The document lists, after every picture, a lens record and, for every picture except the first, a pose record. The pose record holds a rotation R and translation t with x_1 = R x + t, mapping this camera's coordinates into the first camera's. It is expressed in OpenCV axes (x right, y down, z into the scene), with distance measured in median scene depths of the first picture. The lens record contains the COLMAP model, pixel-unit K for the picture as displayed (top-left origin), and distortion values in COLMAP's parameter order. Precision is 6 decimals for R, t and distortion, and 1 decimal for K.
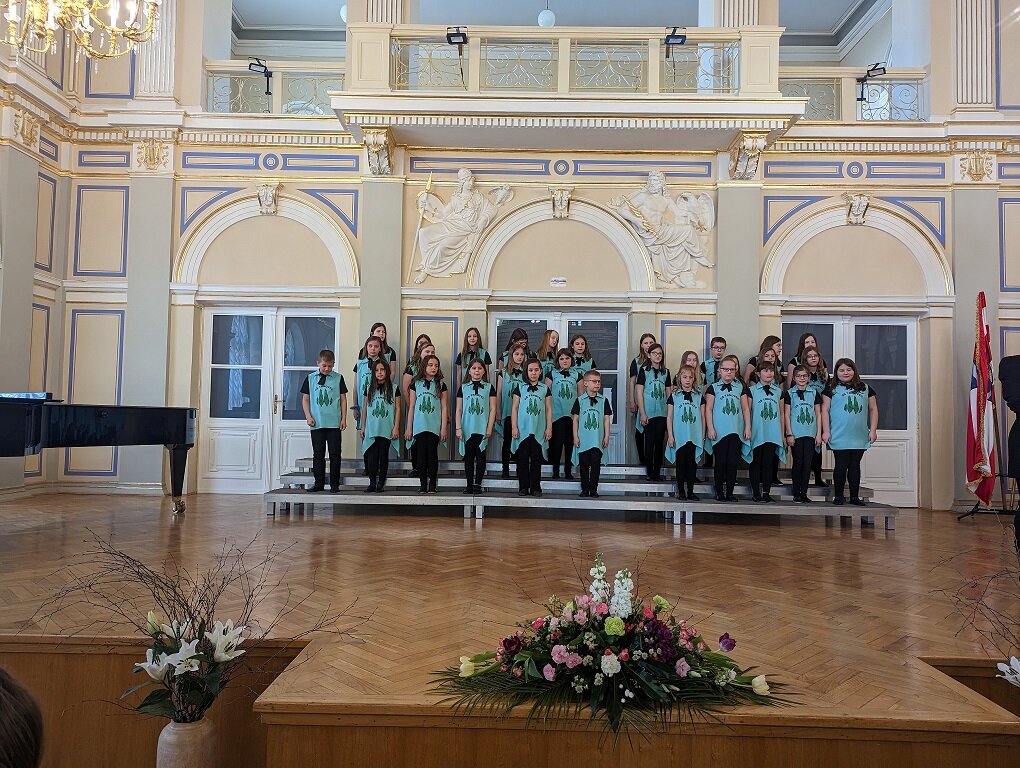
lens RADIAL K [[702.7, 0, 504.8], [0, 702.7, 387.7], [0, 0, 1]] dist [0.048872, -0.036259]
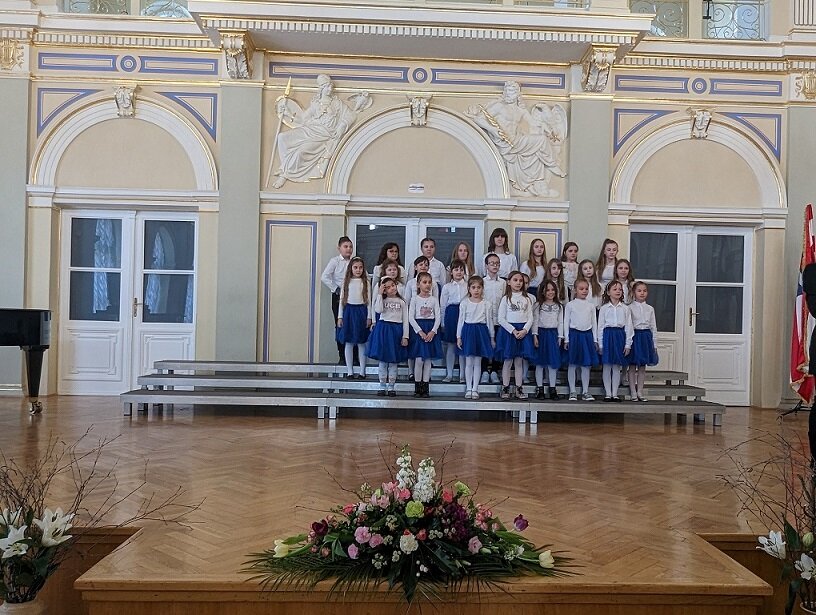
lens RADIAL K [[698.2, 0, 421.5], [0, 698.2, 322.6], [0, 0, 1]] dist [-0.001503, 0.002824]
pose [[0.998530, 0.003666, 0.054073, 0.031151], [-0.005927, 0.999112, 0.041721, 0.001551], [-0.053872, -0.041980, 0.997665, -0.017689]]
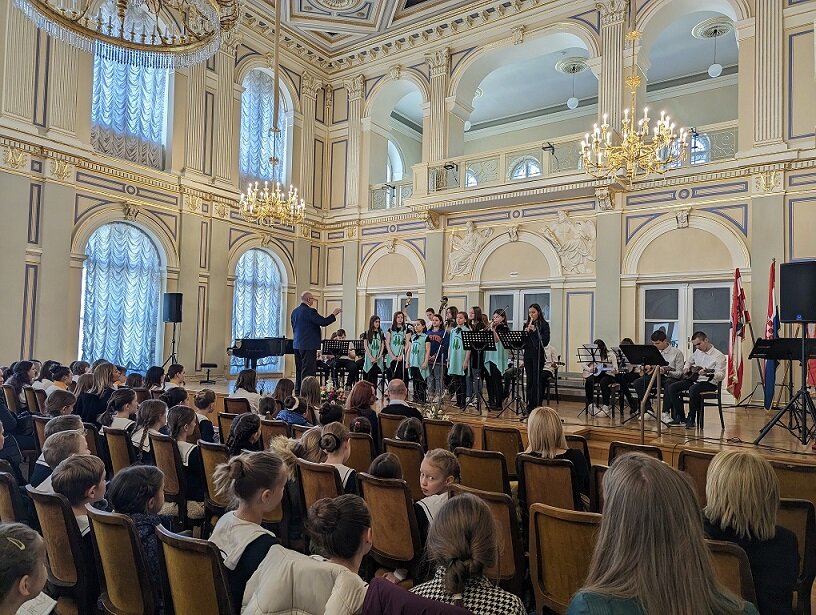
lens RADIAL K [[573.0, 0, 410.7], [0, 573.0, 314.1], [0, 0, 1]] dist [0.044626, -0.038079]
pose [[0.828726, -0.027274, -0.558989, 0.740437], [0.014292, 0.999517, -0.027581, -0.004990], [0.559471, 0.014868, 0.828716, -0.460319]]
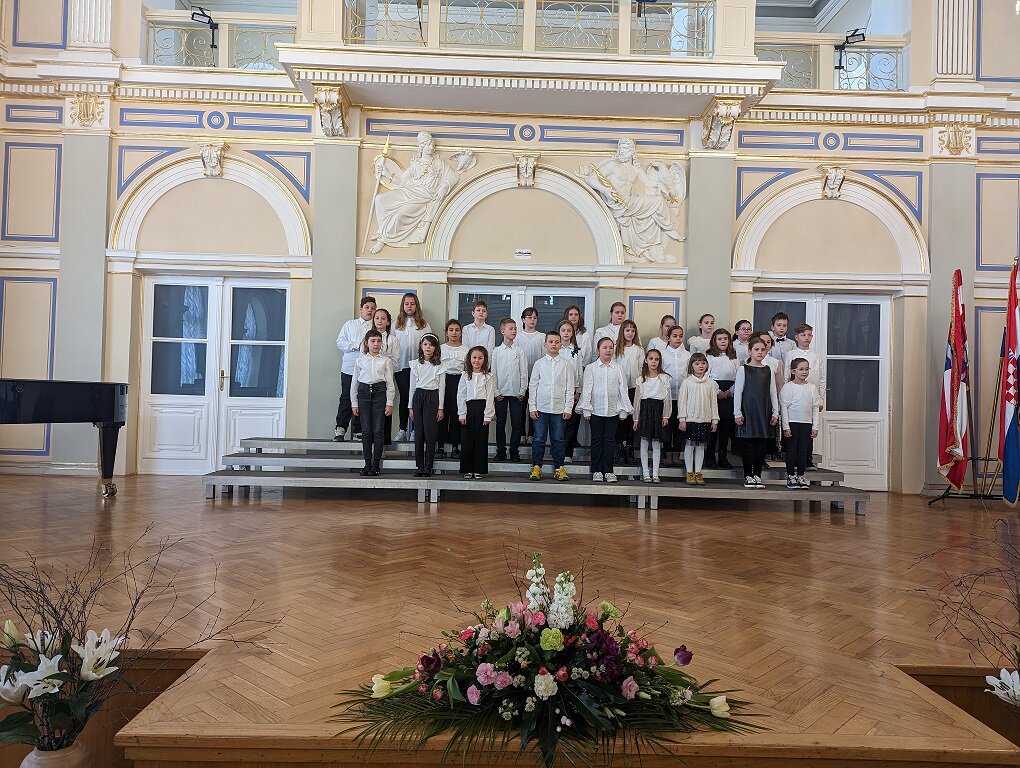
lens RADIAL K [[704.7, 0, 501.6], [0, 704.7, 383.7], [0, 0, 1]] dist [0.047921, -0.035698]
pose [[0.999449, 0.007683, 0.032278, 0.018912], [-0.008440, 0.999691, 0.023376, 0.002763], [-0.032088, -0.023636, 0.999206, 0.045379]]
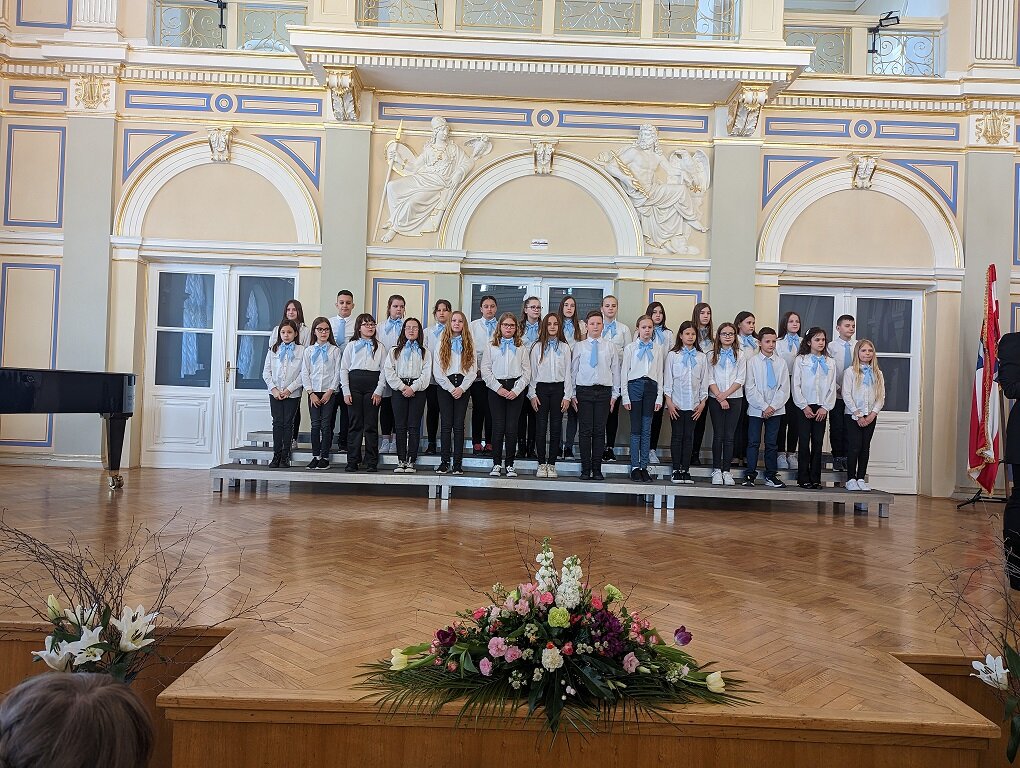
lens RADIAL K [[756.7, 0, 506.6], [0, 756.7, 384.0], [0, 0, 1]] dist [0.050780, -0.041947]
pose [[0.999641, 0.018223, 0.019666, 0.018322], [-0.018835, 0.999331, 0.031348, 0.001697], [-0.019082, -0.031707, 0.999315, 0.007893]]
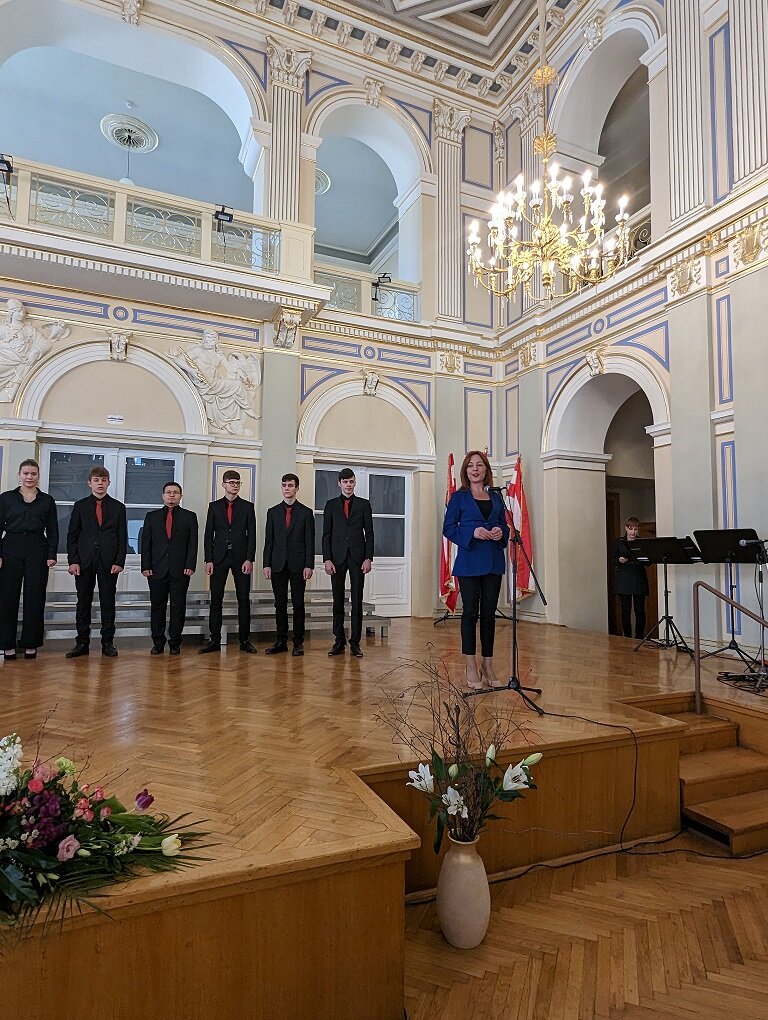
lens RADIAL K [[575.4, 0, 362.6], [0, 575.4, 511.8], [0, 0, 1]] dist [-0.000689, 0.000912]
pose [[0.919075, 0.021181, 0.393513, 0.084840], [-0.013472, 0.999660, -0.022343, 0.001881], [-0.393852, 0.015233, 0.919047, 0.065749]]
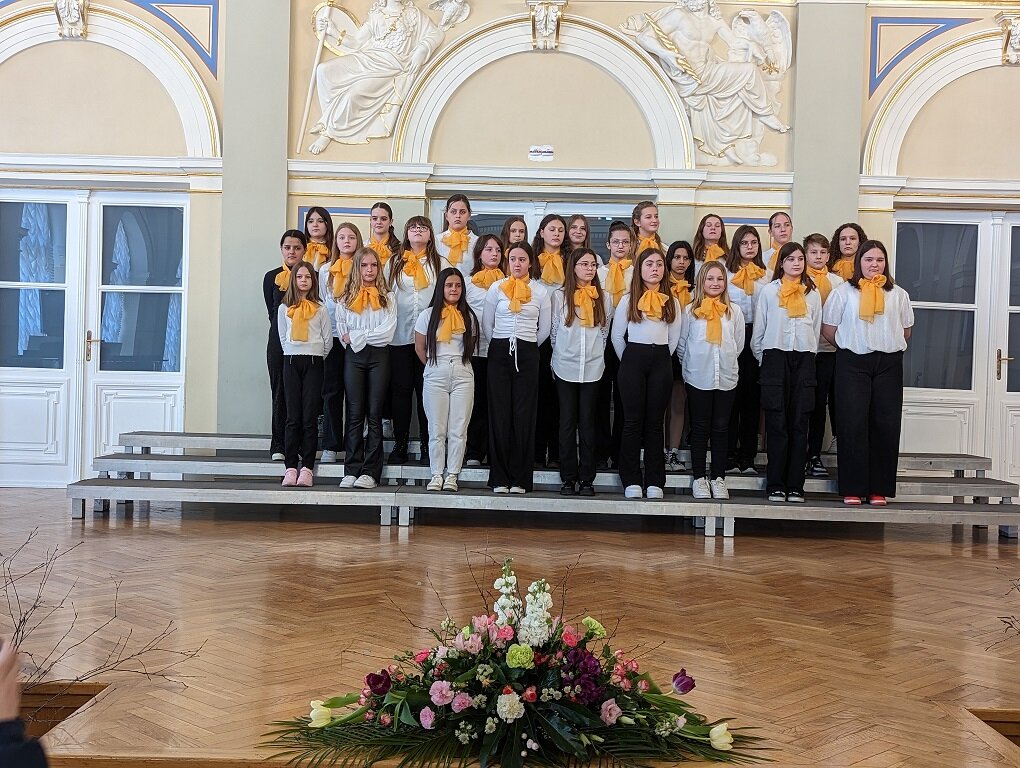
lens RADIAL K [[1170.9, 0, 503.9], [0, 1170.9, 382.3], [0, 0, 1]] dist [0.098603, -0.207264]
pose [[0.999931, 0.007160, 0.009328, 0.036705], [-0.007635, 0.998618, 0.052000, -0.001587], [-0.008943, -0.052068, 0.998604, -0.055196]]
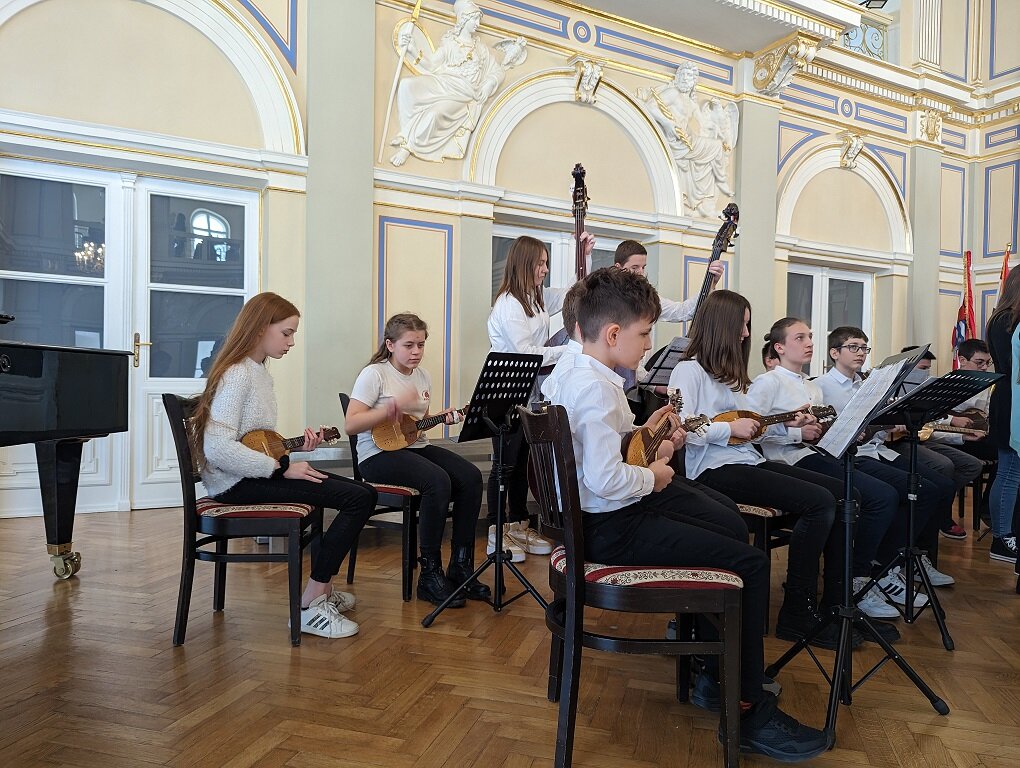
lens RADIAL K [[716.3, 0, 513.3], [0, 716.3, 392.3], [0, 0, 1]] dist [0.044626, -0.038079]
pose [[0.877368, -0.008403, 0.479745, -0.361318], [-0.023576, 0.997884, 0.060595, 0.016296], [-0.479239, -0.064475, 0.875313, 0.377136]]
